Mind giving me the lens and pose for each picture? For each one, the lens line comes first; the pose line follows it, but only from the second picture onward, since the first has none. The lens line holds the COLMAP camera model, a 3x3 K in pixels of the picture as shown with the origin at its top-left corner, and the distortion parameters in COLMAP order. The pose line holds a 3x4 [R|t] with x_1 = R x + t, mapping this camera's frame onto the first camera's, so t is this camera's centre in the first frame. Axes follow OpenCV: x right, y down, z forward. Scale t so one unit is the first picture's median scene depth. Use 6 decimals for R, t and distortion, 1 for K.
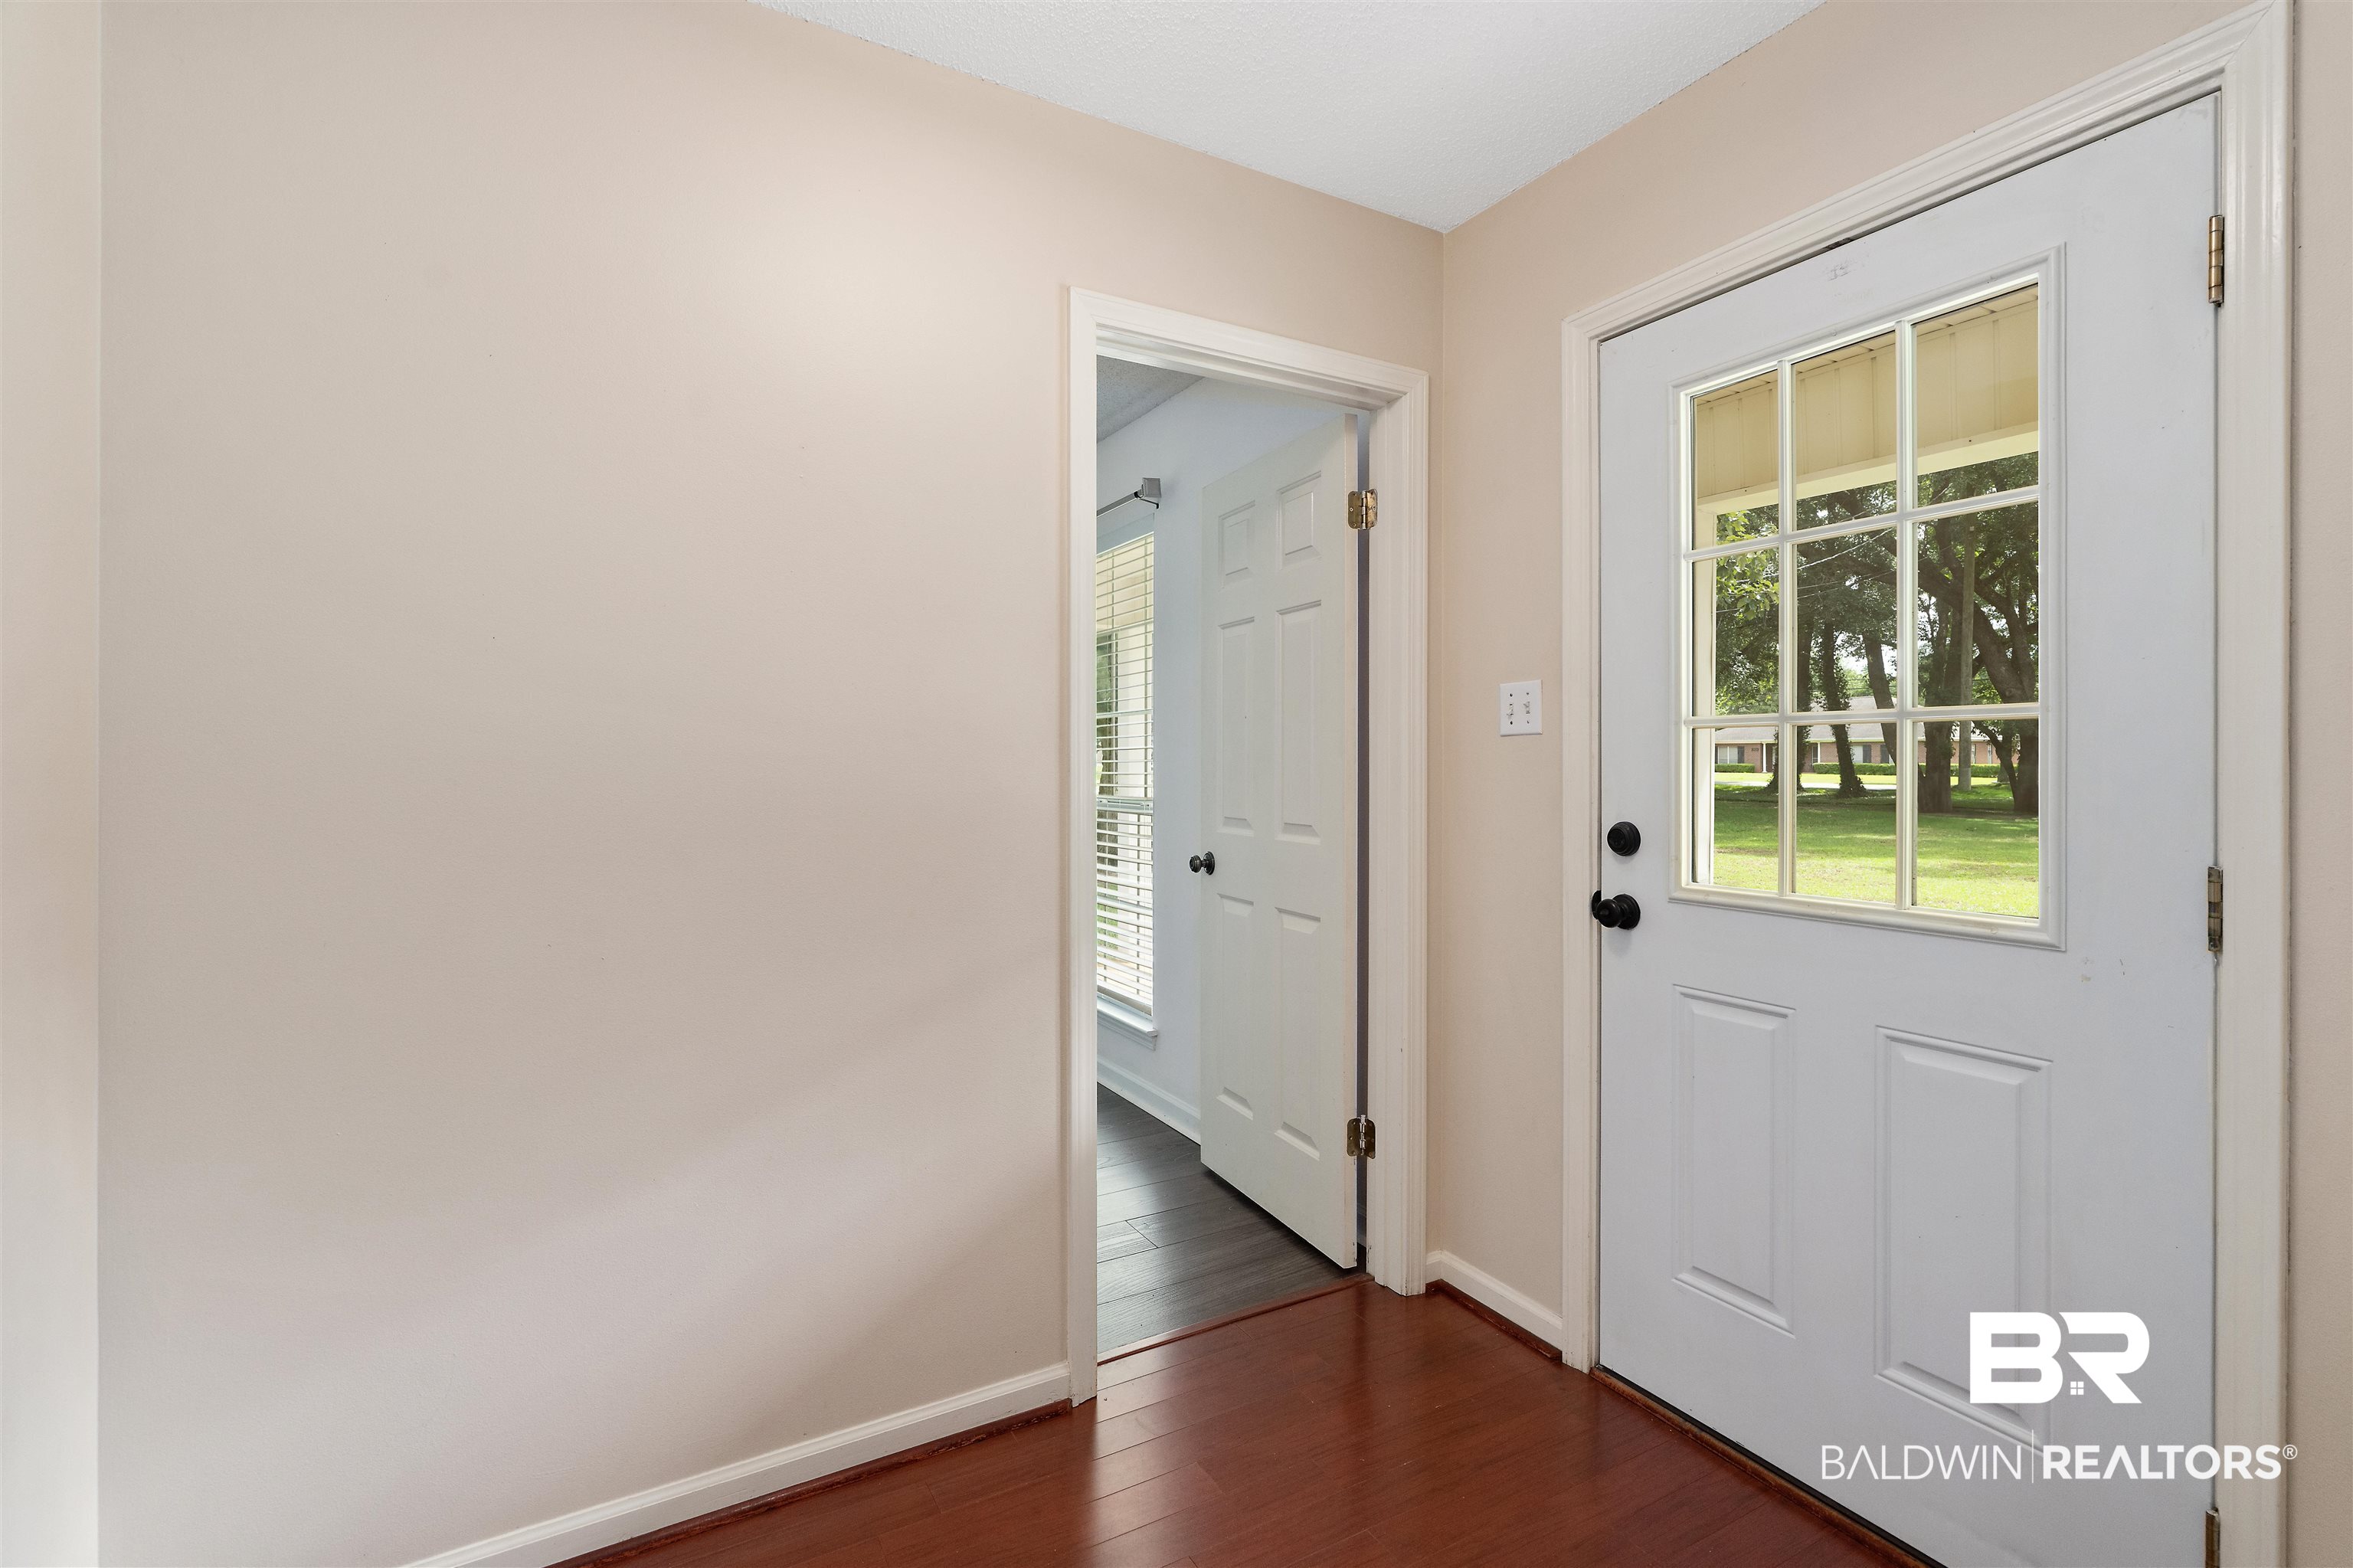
lens RADIAL K [[1063.5, 0, 1178.9], [0, 1063.5, 776.2], [0, 0, 1]] dist [0.000134, -0.001492]
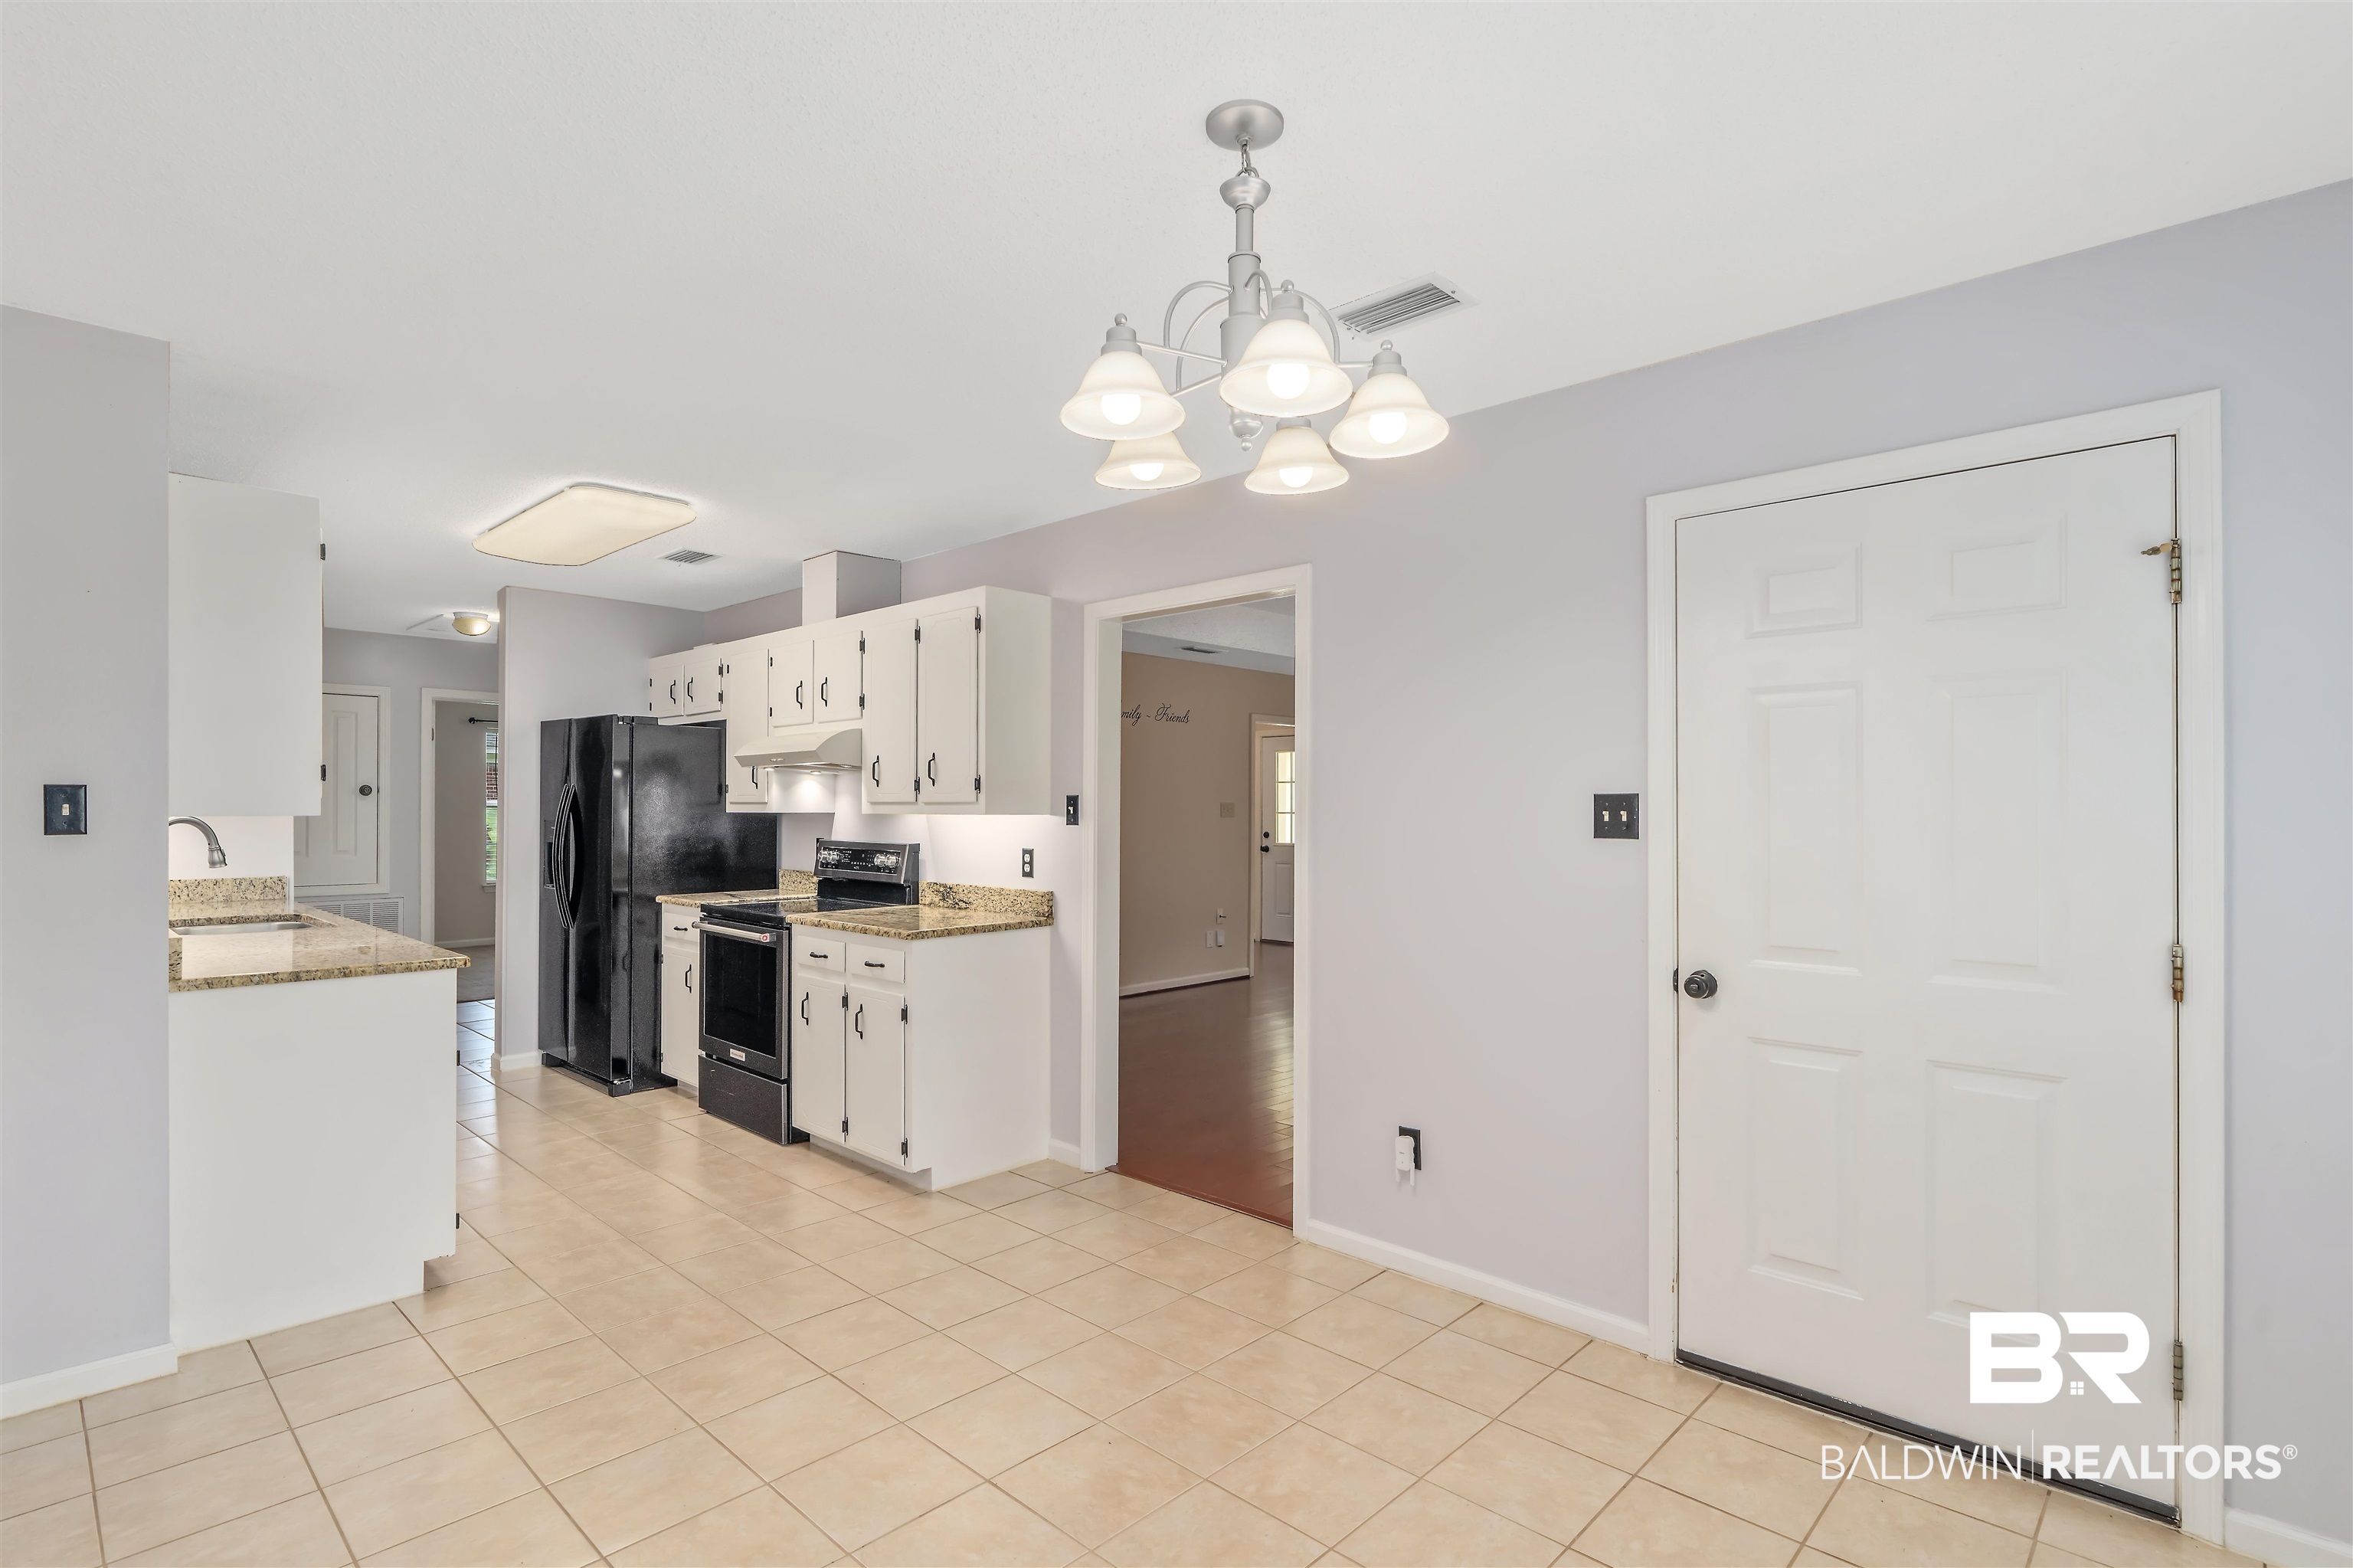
lens RADIAL K [[1138.9, 0, 1193.1], [0, 1138.9, 797.6], [0, 0, 1]] dist [-0.002880, -0.000375]
pose [[0.951139, 0.009081, 0.308628, -1.574963], [-0.005580, 0.999910, -0.012225, -0.050281], [-0.308712, 0.009906, 0.951104, -4.018427]]
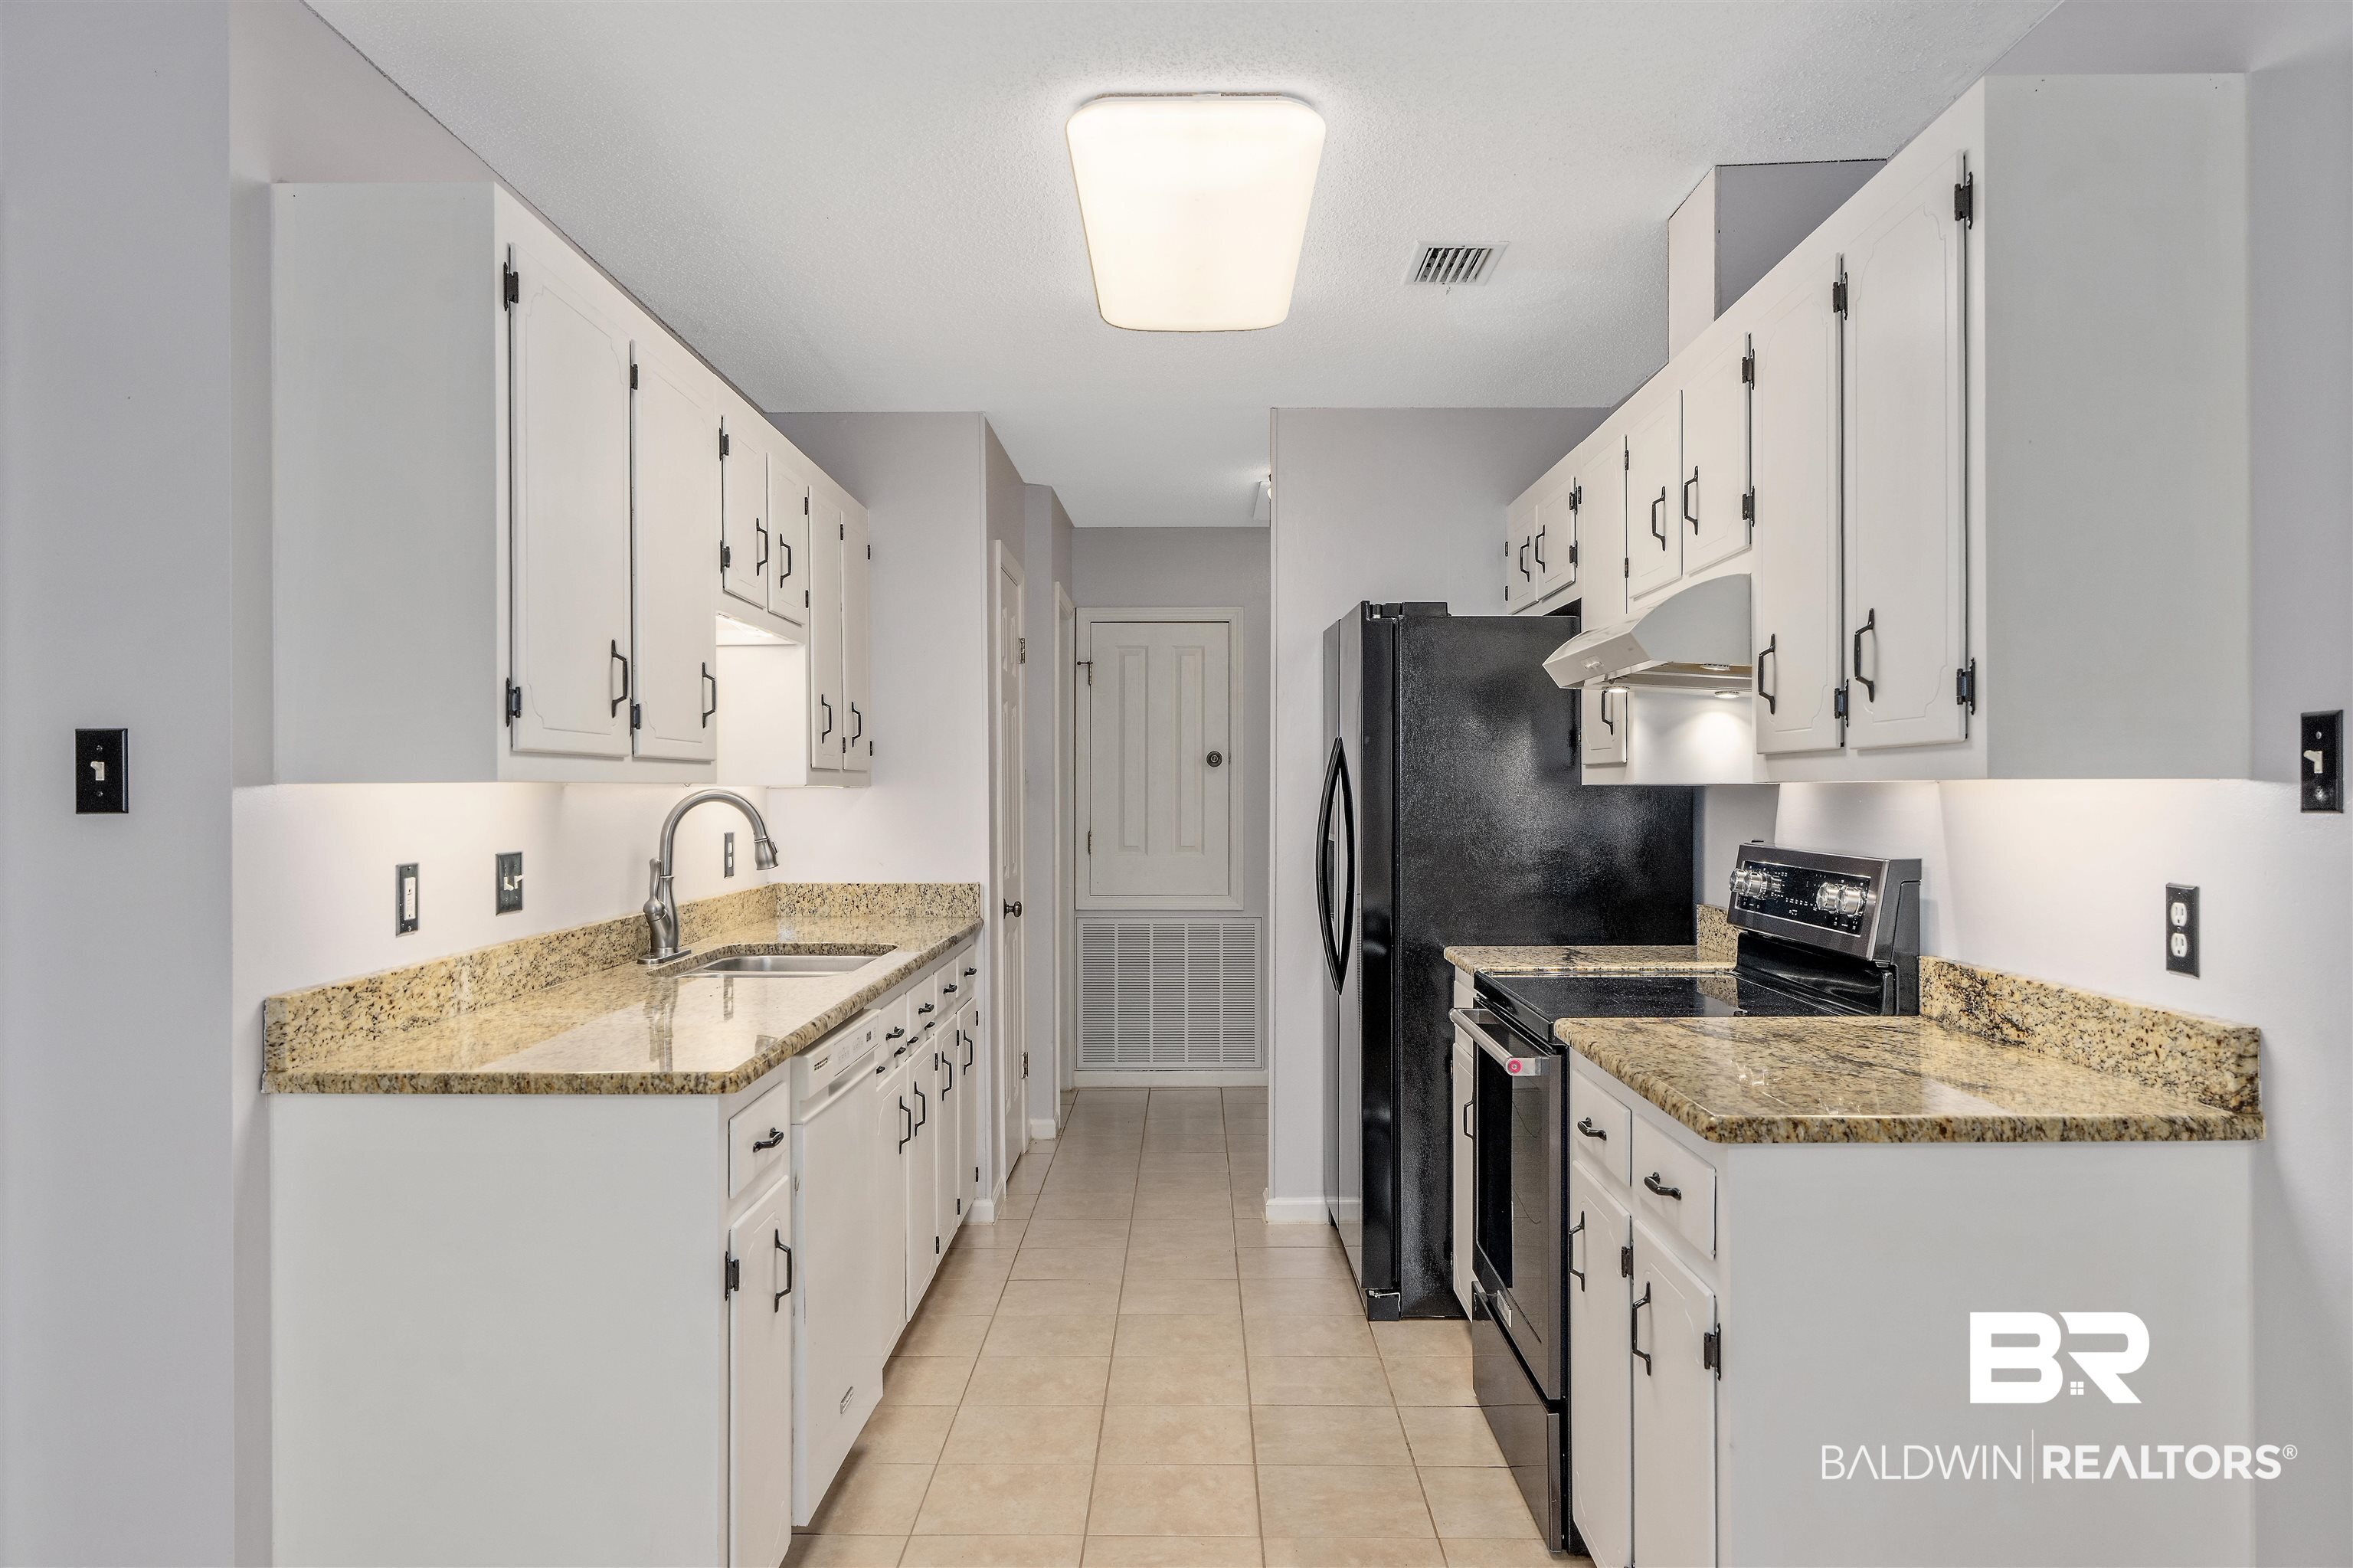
lens RADIAL K [[1692.2, 0, 1172.5], [0, 1692.2, 785.9], [0, 0, 1]] dist [0.009125, -0.001114]
pose [[0.867680, 0.000780, -0.497123, -0.896660], [-0.002520, 0.999993, -0.002830, -0.019778], [0.497117, 0.003708, 0.867675, -2.189540]]
